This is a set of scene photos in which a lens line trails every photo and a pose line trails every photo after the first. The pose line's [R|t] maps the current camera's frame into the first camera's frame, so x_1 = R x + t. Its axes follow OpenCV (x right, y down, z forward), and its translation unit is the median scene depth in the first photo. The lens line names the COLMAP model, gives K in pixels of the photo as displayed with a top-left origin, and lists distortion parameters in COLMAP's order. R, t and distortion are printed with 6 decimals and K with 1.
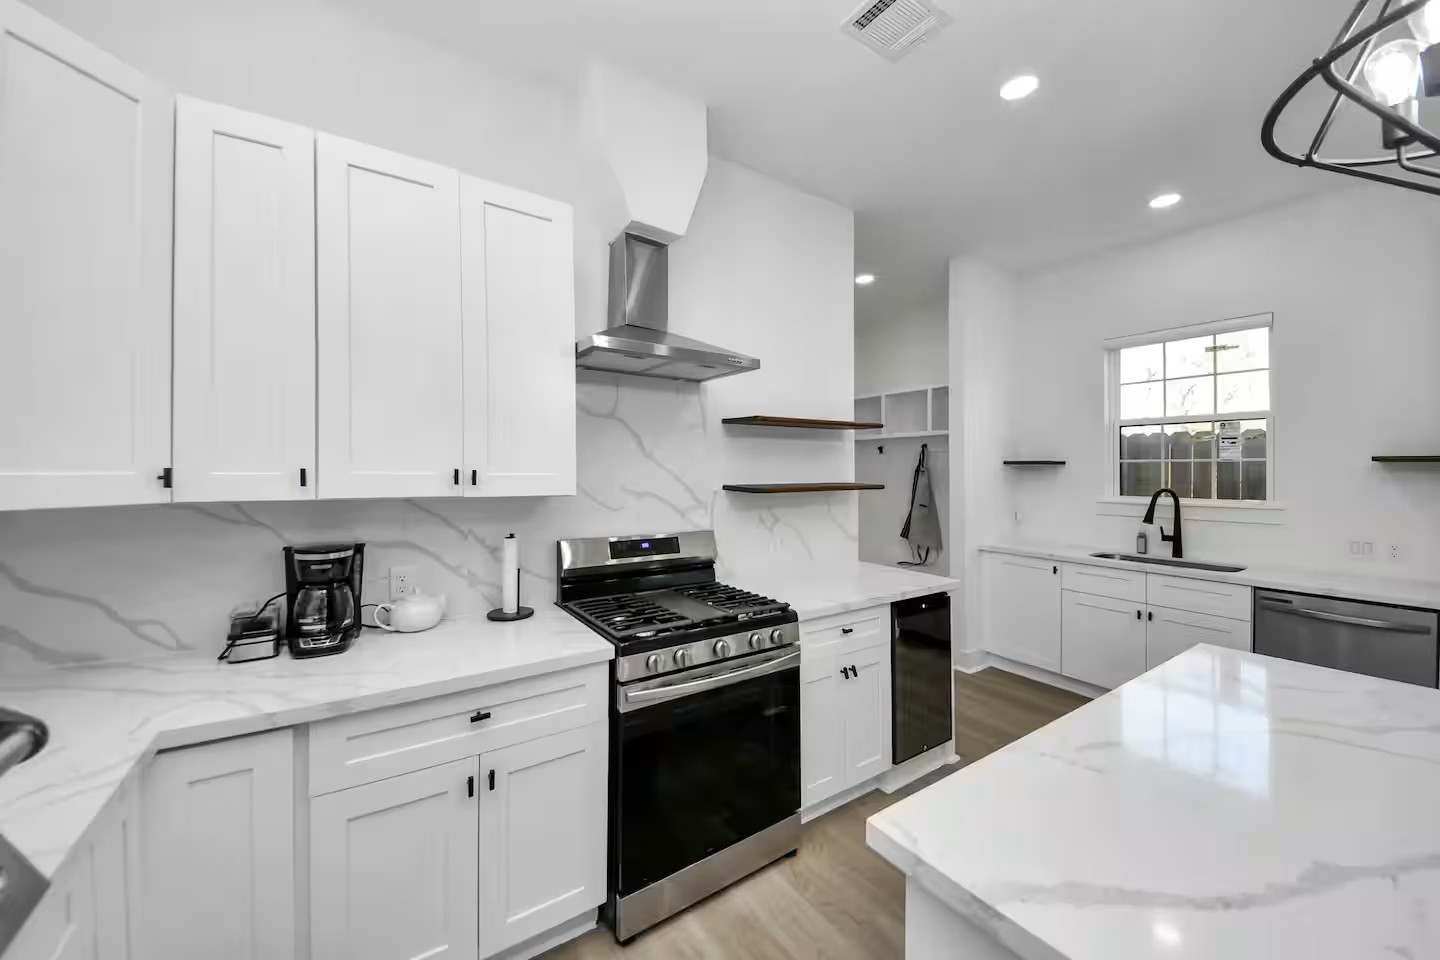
lens RADIAL K [[523.1, 0, 723.9], [0, 523.1, 470.6], [0, 0, 1]] dist [0.006436, -0.000223]
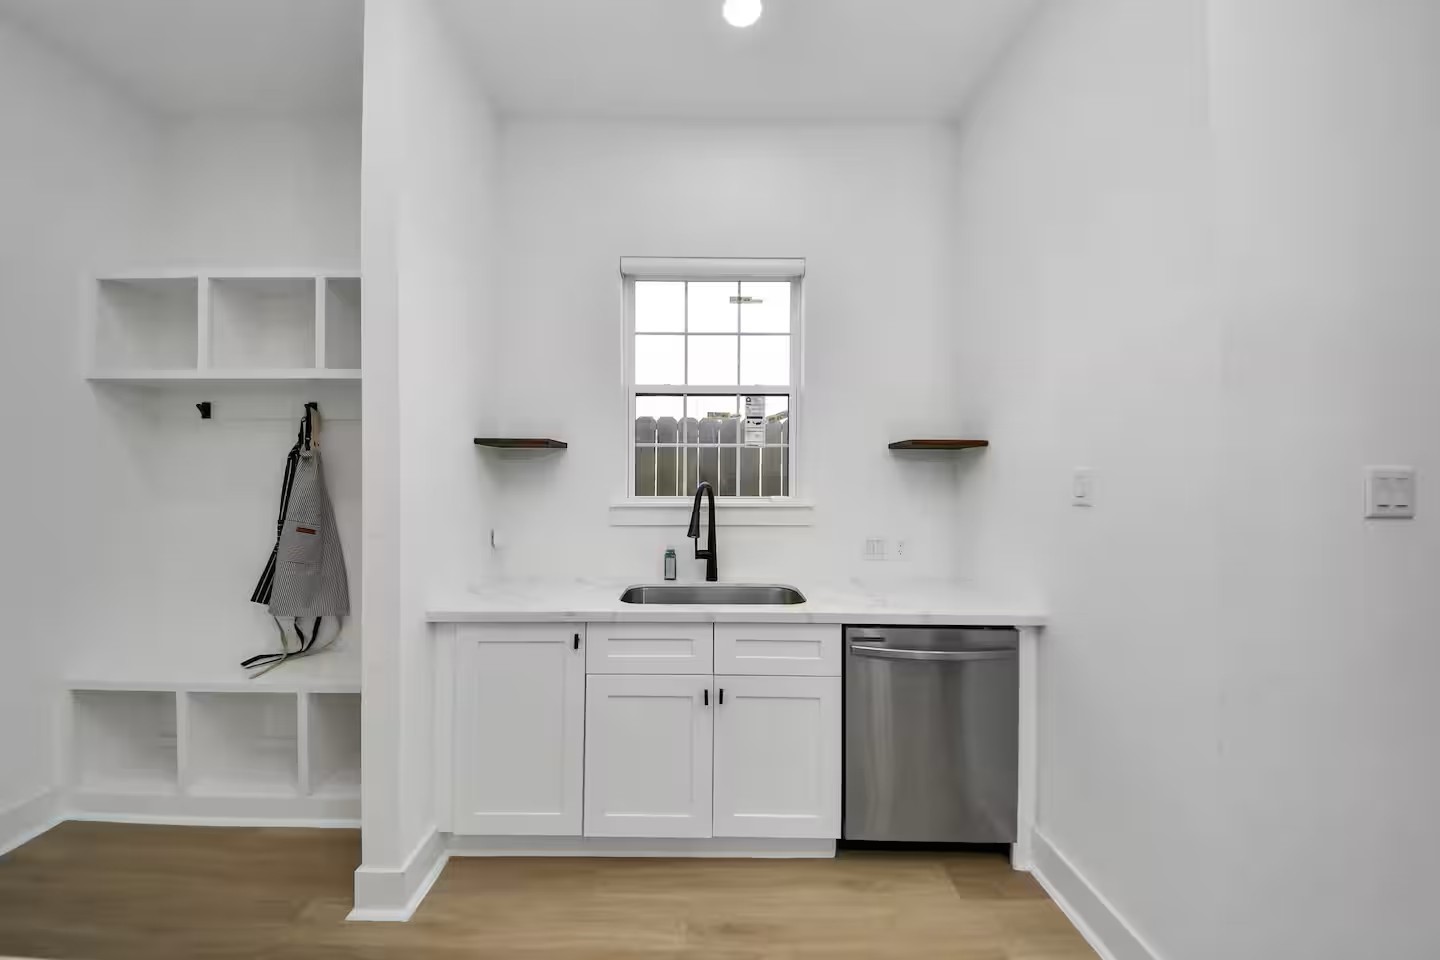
lens RADIAL K [[619.7, 0, 763.3], [0, 619.7, 469.9], [0, 0, 1]] dist [-0.024830, -0.000397]
pose [[0.567396, 0.004178, 0.823435, 0.216255], [-0.001226, 0.999990, -0.004229, 0.019257], [-0.823444, 0.001390, 0.567395, 0.468158]]
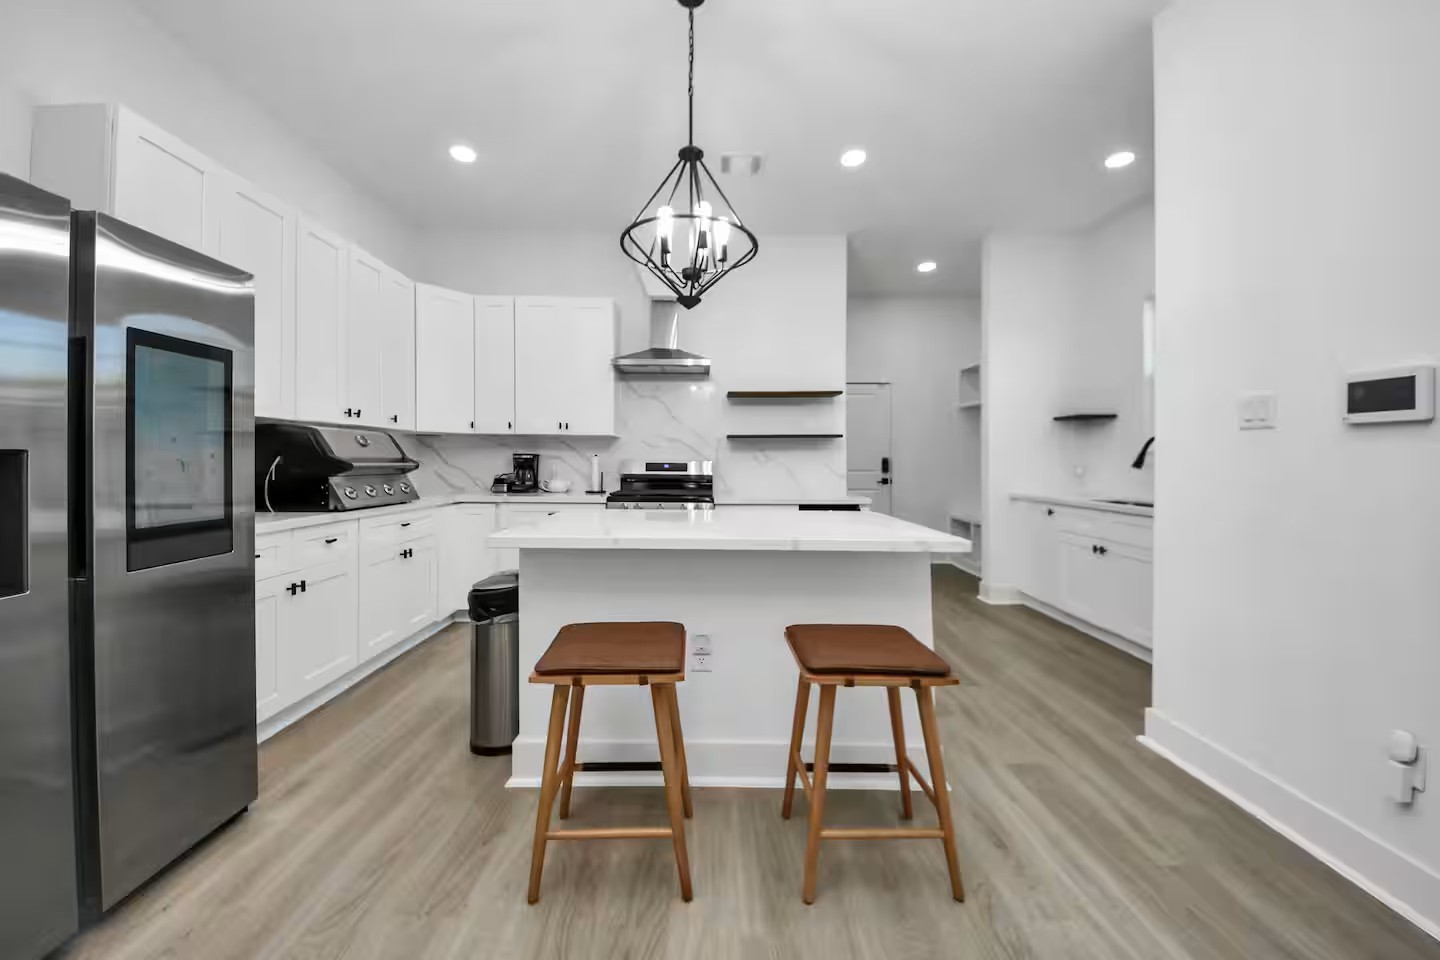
lens RADIAL K [[523.1, 0, 723.9], [0, 523.1, 470.6], [0, 0, 1]] dist [0.006436, -0.000223]
pose [[0.846994, 0.006648, -0.531560, 0.573553], [0.004428, 0.999799, 0.019559, 0.070949], [0.531583, -0.018920, 0.846795, -0.260579]]
